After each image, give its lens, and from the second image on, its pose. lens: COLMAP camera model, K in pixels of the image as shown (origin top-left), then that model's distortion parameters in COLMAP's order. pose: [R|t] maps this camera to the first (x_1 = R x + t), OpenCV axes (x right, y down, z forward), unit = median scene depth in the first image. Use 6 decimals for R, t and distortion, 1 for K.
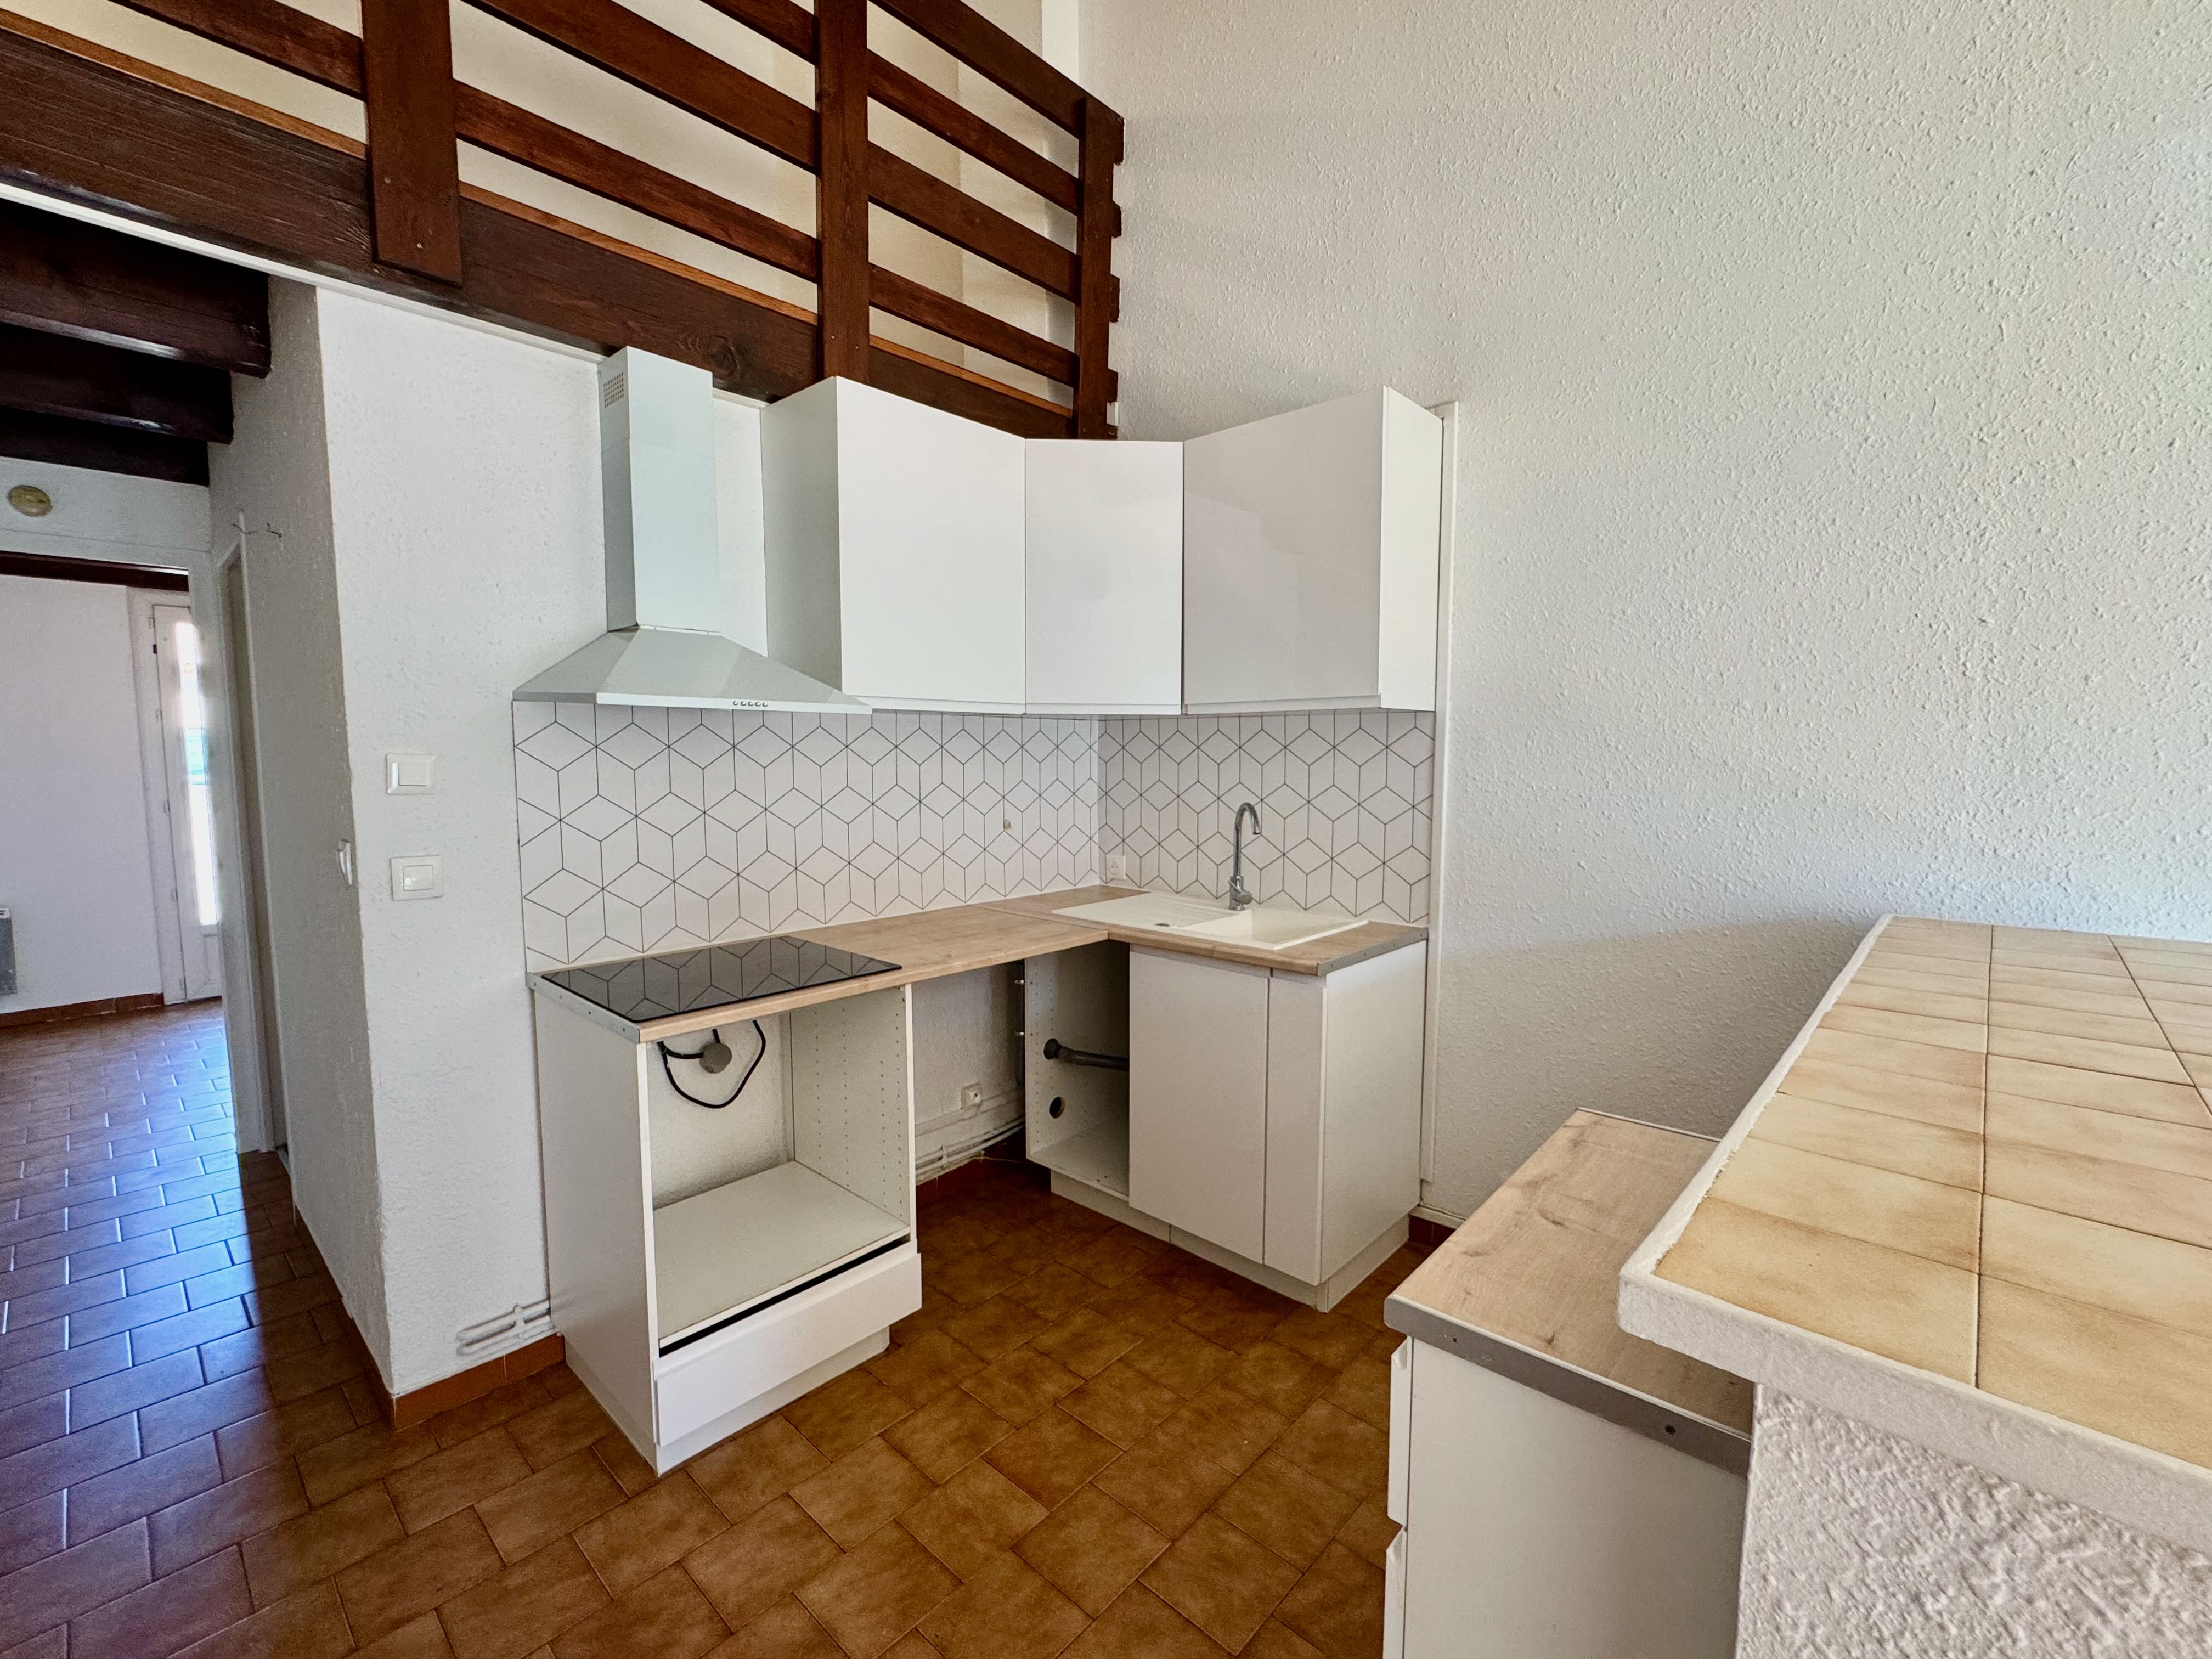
lens RADIAL K [[932.7, 0, 1108.2], [0, 932.7, 830.8], [0, 0, 1]] dist [-0.003972, -0.000990]
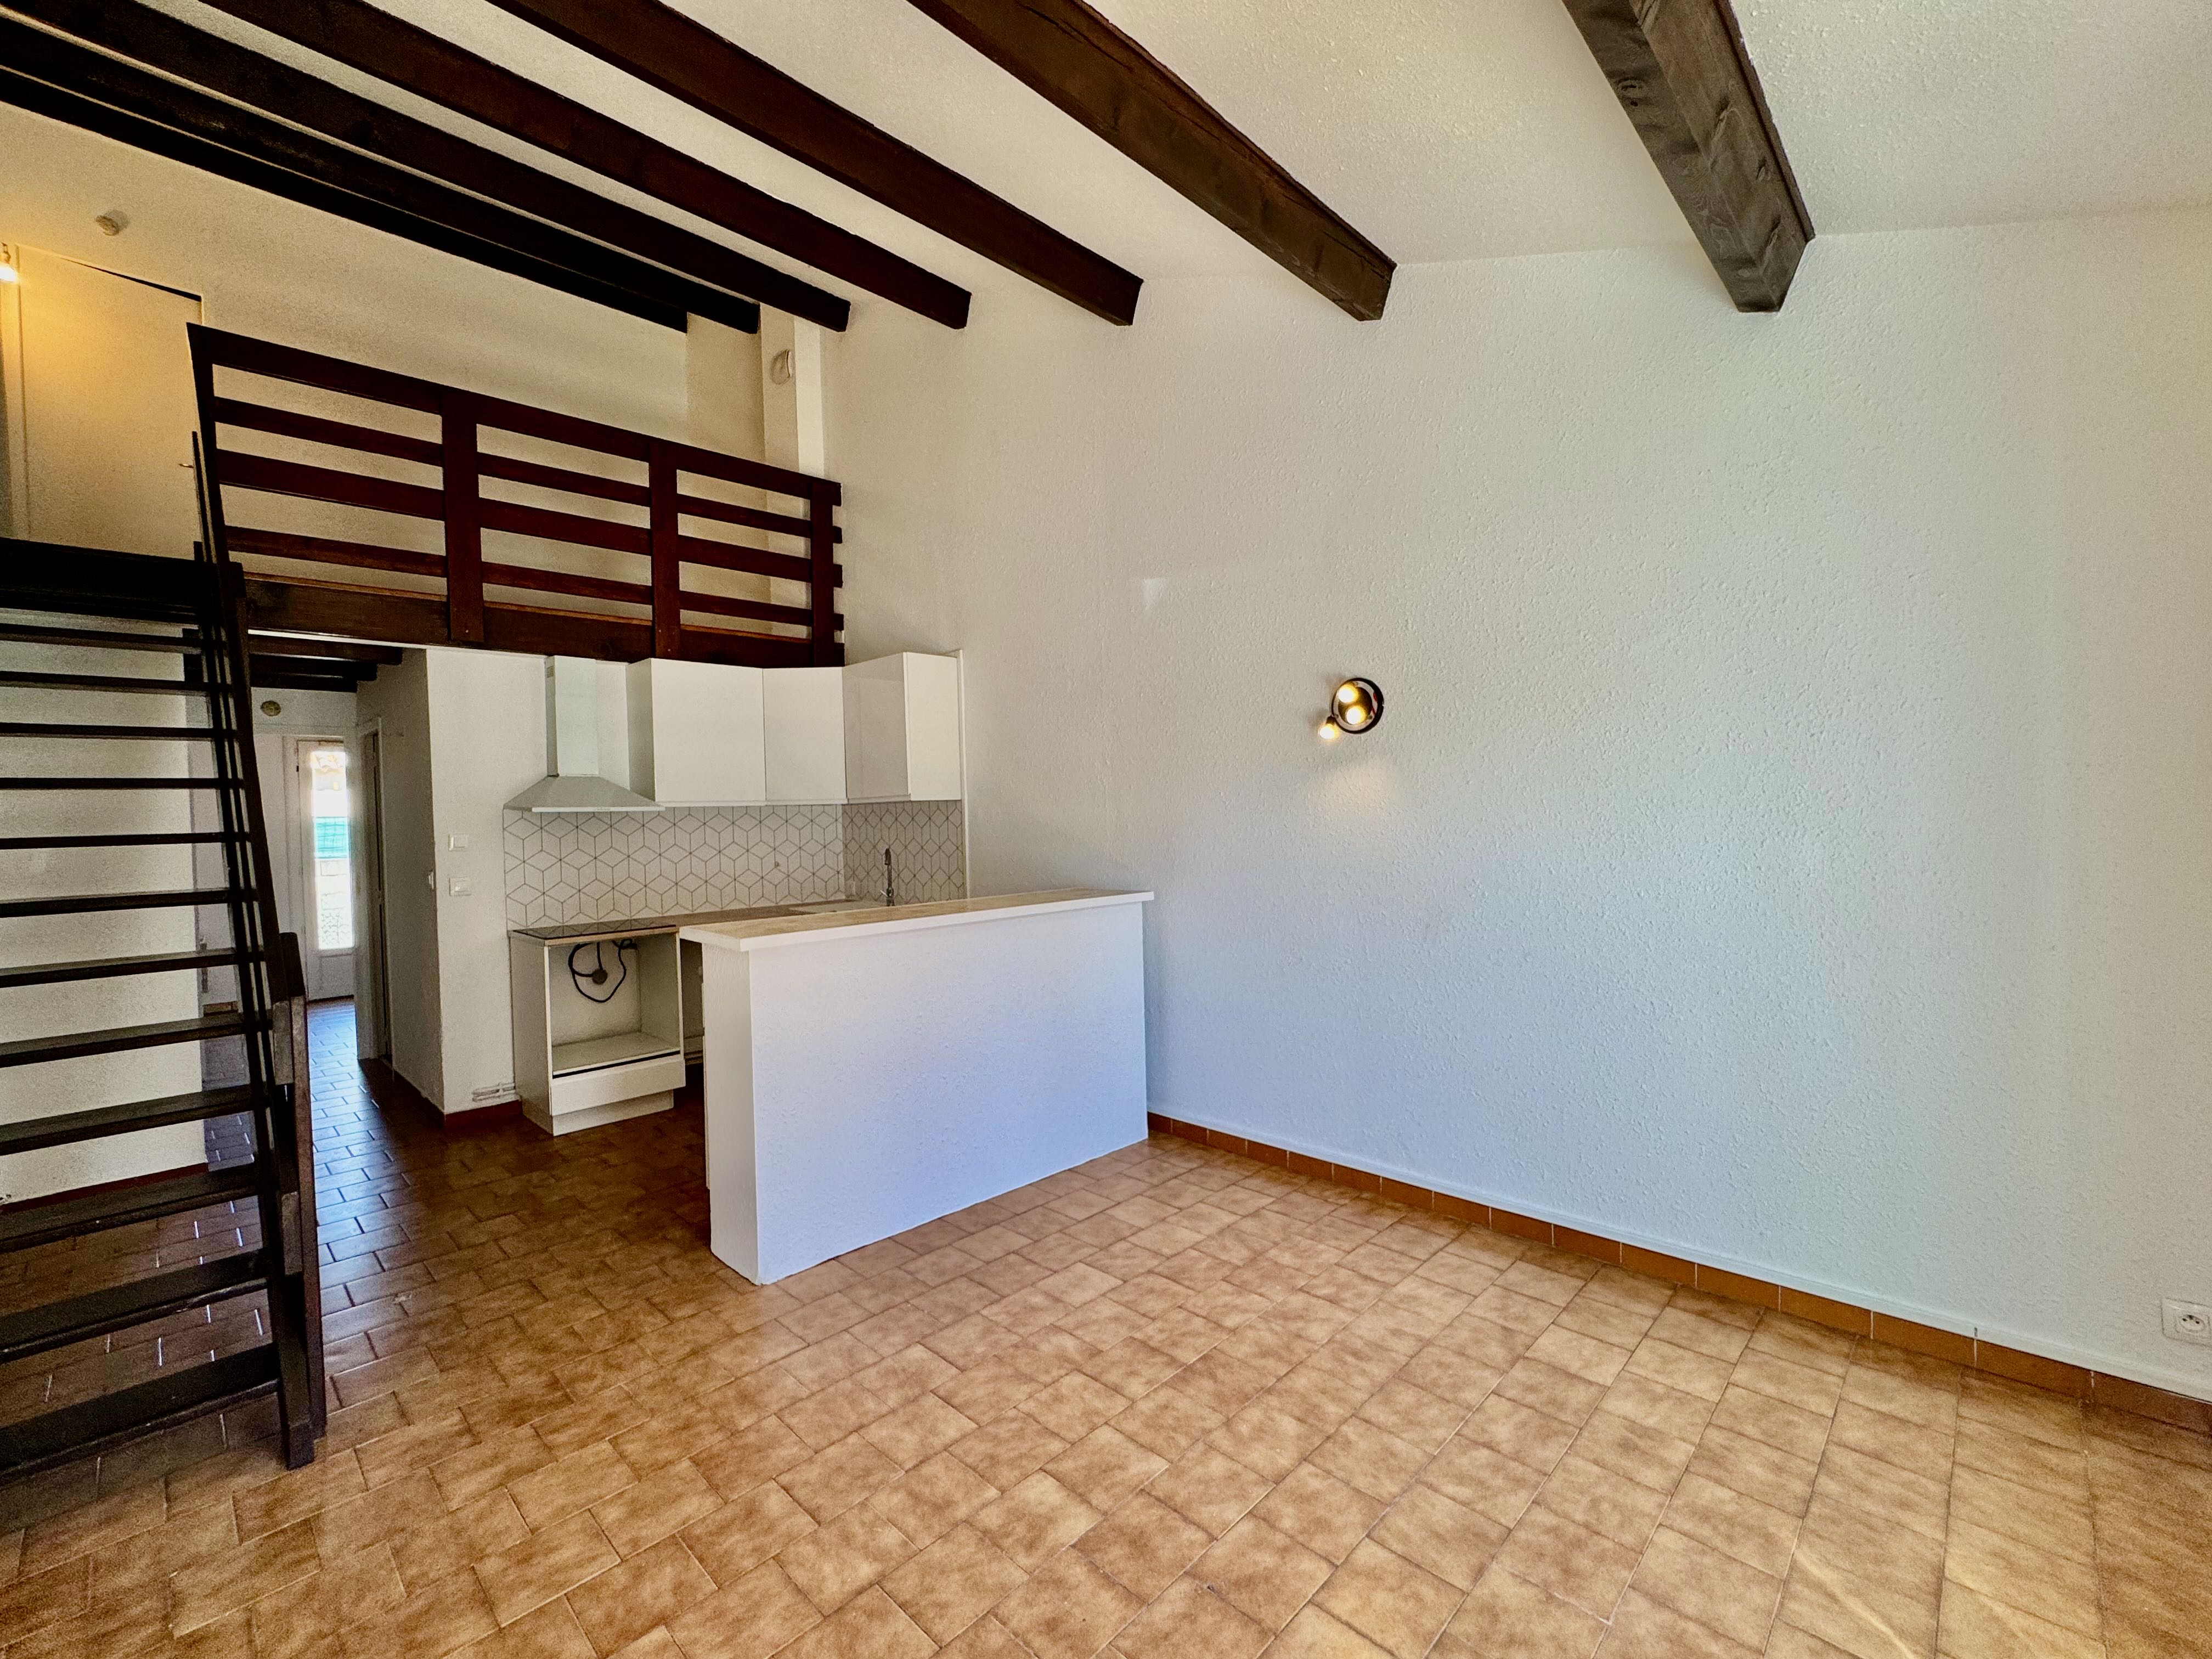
lens RADIAL K [[932.7, 0, 1109.3], [0, 932.7, 827.3], [0, 0, 1]] dist [-0.003972, -0.000990]
pose [[0.999322, -0.024168, -0.027758, 0.774282], [0.022248, 0.997470, -0.067522, 0.077428], [0.029319, 0.066858, 0.997332, -1.049227]]
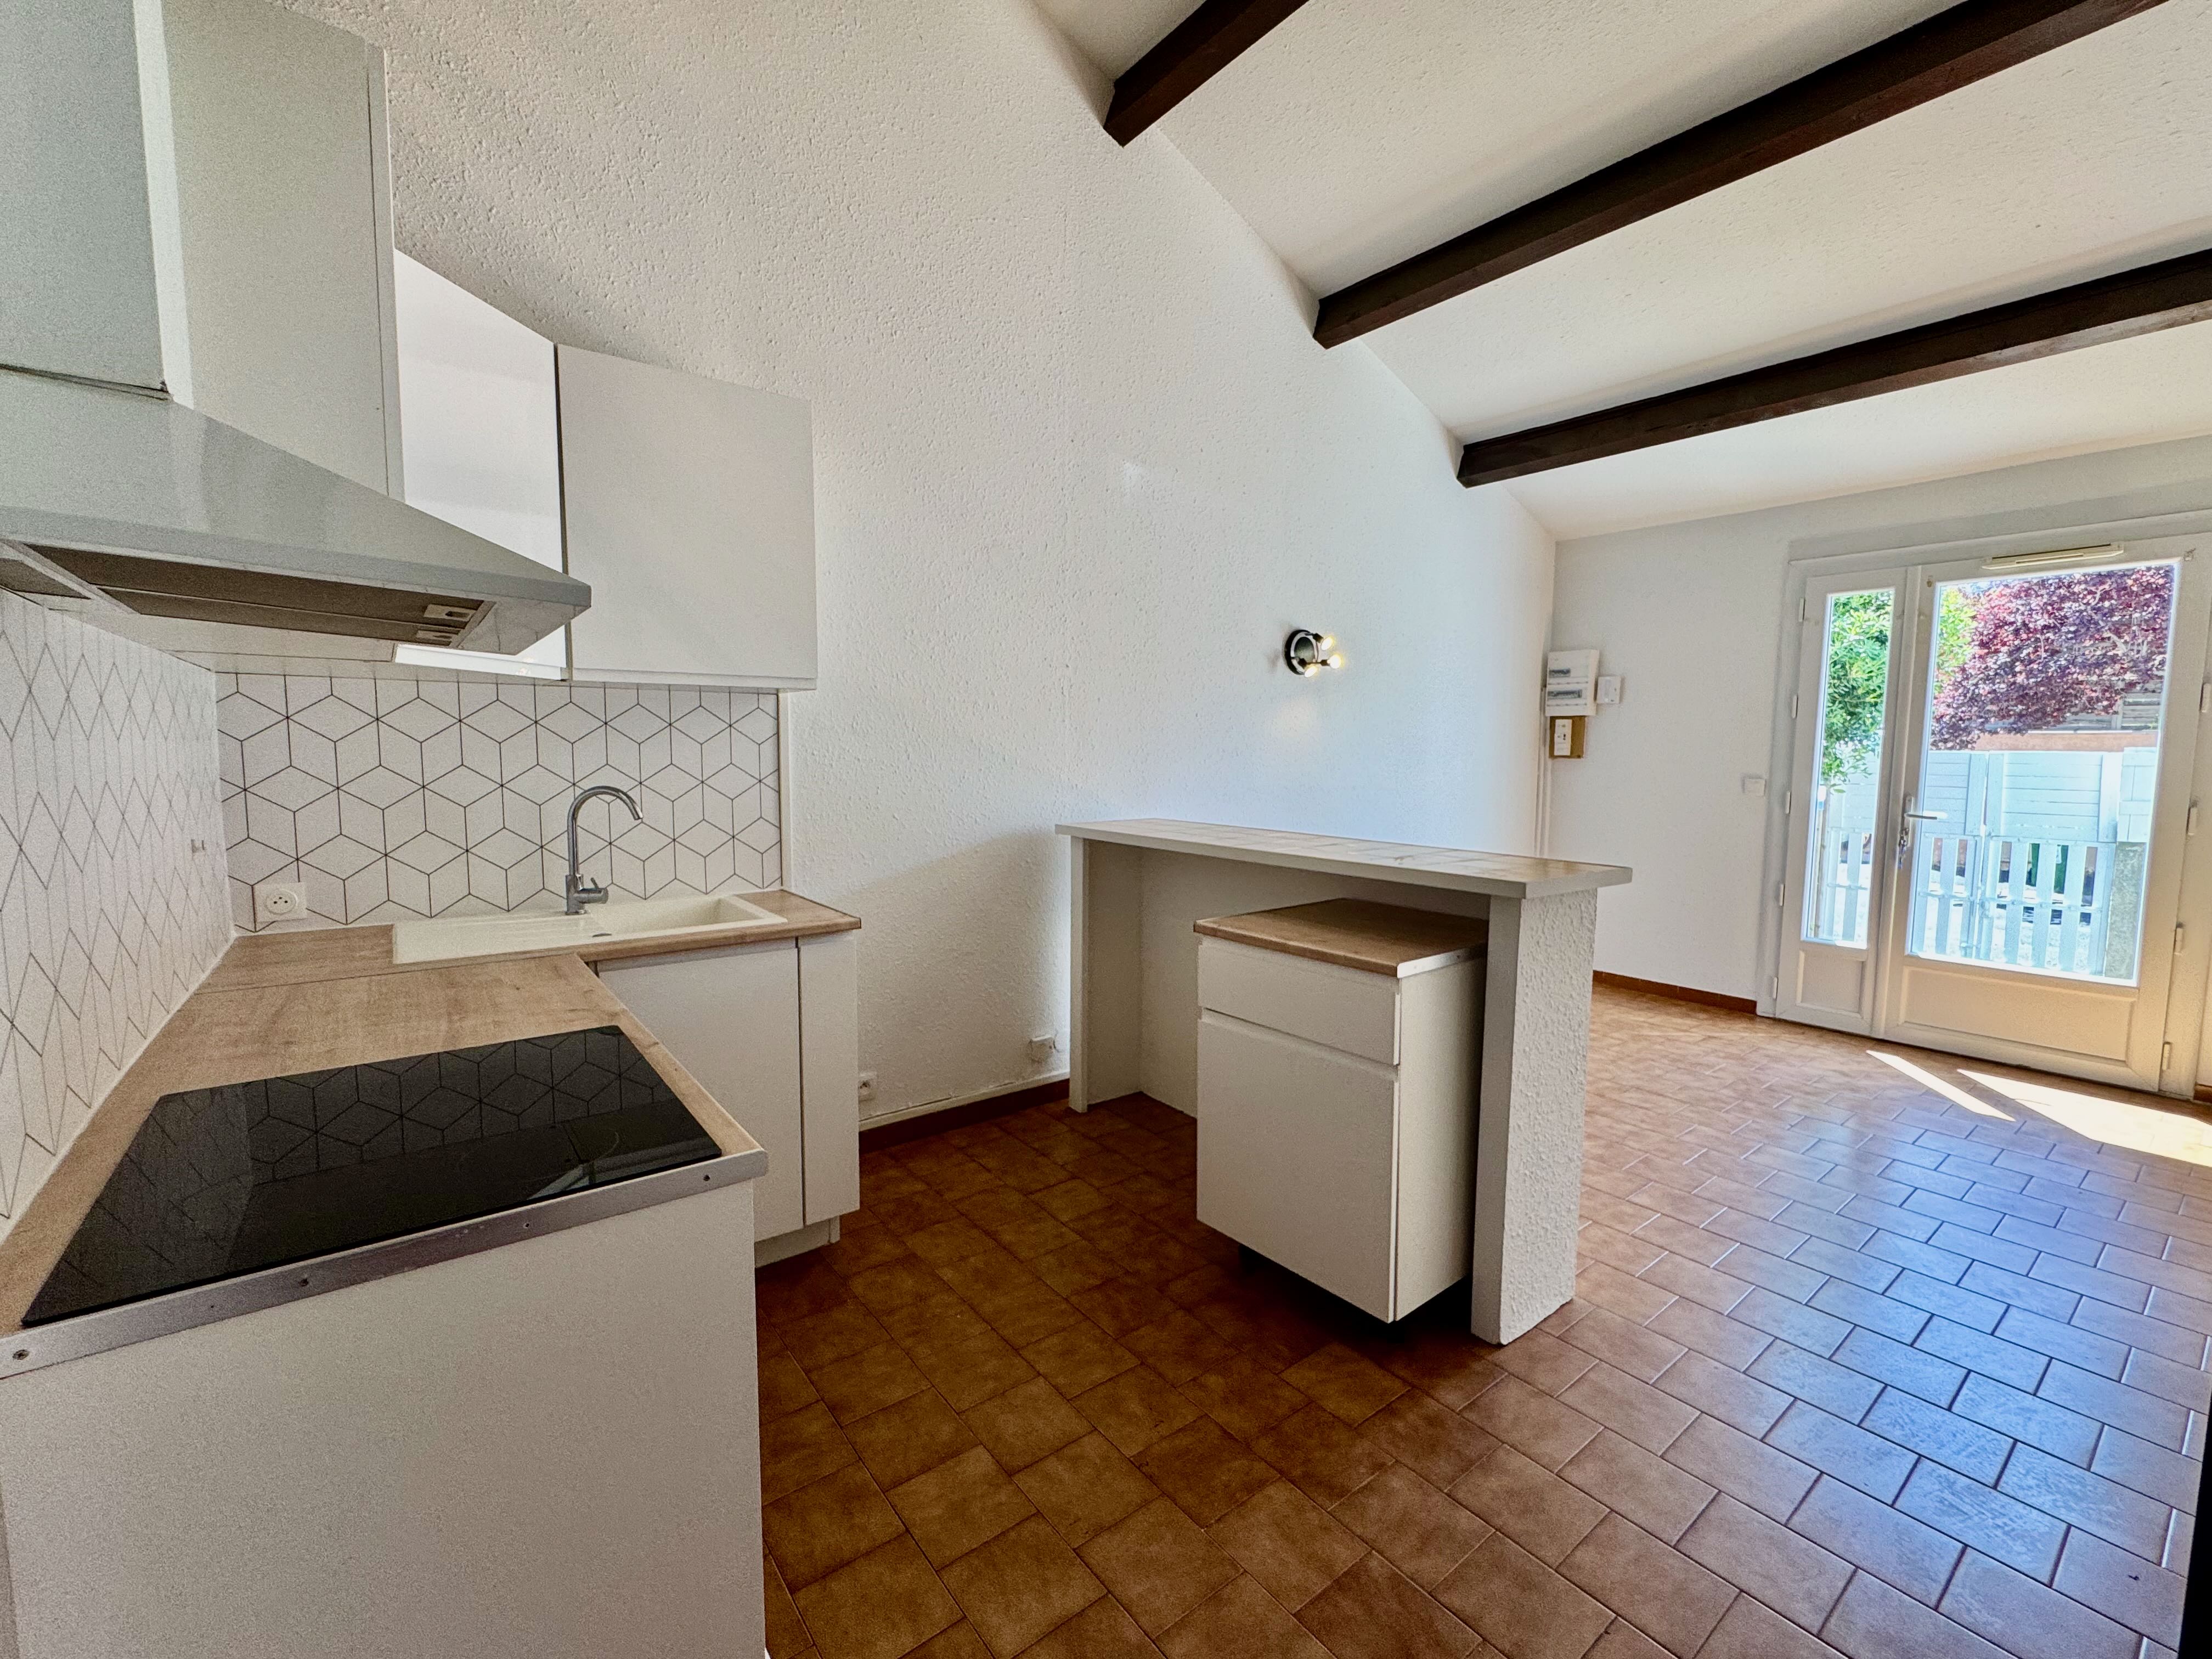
lens RADIAL K [[932.7, 0, 1108.4], [0, 932.7, 824.1], [0, 0, 1]] dist [-0.003972, -0.000990]
pose [[0.178988, -0.086565, 0.980036, -0.736228], [0.072982, 0.994545, 0.074517, -0.030268], [-0.981141, 0.058188, 0.184330, 0.448213]]
